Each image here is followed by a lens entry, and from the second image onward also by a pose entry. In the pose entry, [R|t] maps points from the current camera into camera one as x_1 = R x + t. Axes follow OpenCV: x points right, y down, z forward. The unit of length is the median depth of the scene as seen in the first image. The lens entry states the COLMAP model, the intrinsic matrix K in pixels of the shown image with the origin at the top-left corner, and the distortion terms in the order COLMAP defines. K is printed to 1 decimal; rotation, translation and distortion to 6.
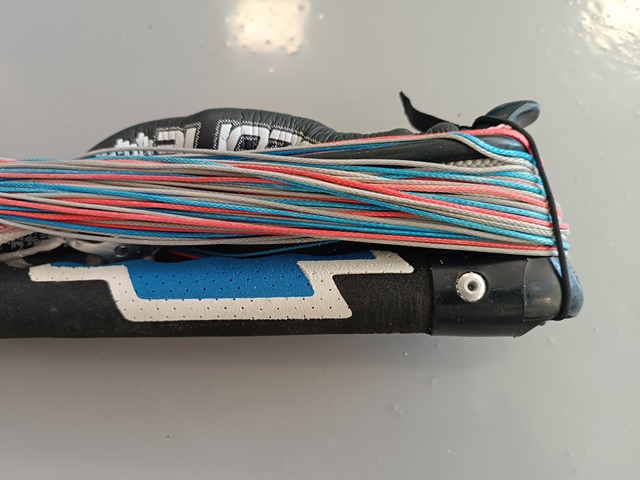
lens RADIAL K [[466.7, 0, 320.0], [0, 466.7, 240.0], [0, 0, 1]] dist [-0.045609, -0.001704]
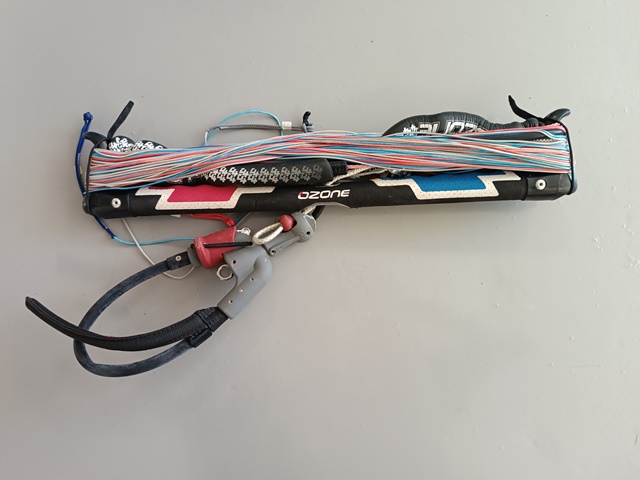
lens RADIAL K [[471.7, 0, 320.0], [0, 471.7, 240.0], [0, 0, 1]] dist [0.004428, 0.001716]
pose [[0.998274, -0.035492, 0.046801, -1.165721], [0.020121, 0.955221, 0.295209, -0.452774], [-0.055183, -0.293758, 0.954286, -1.797161]]
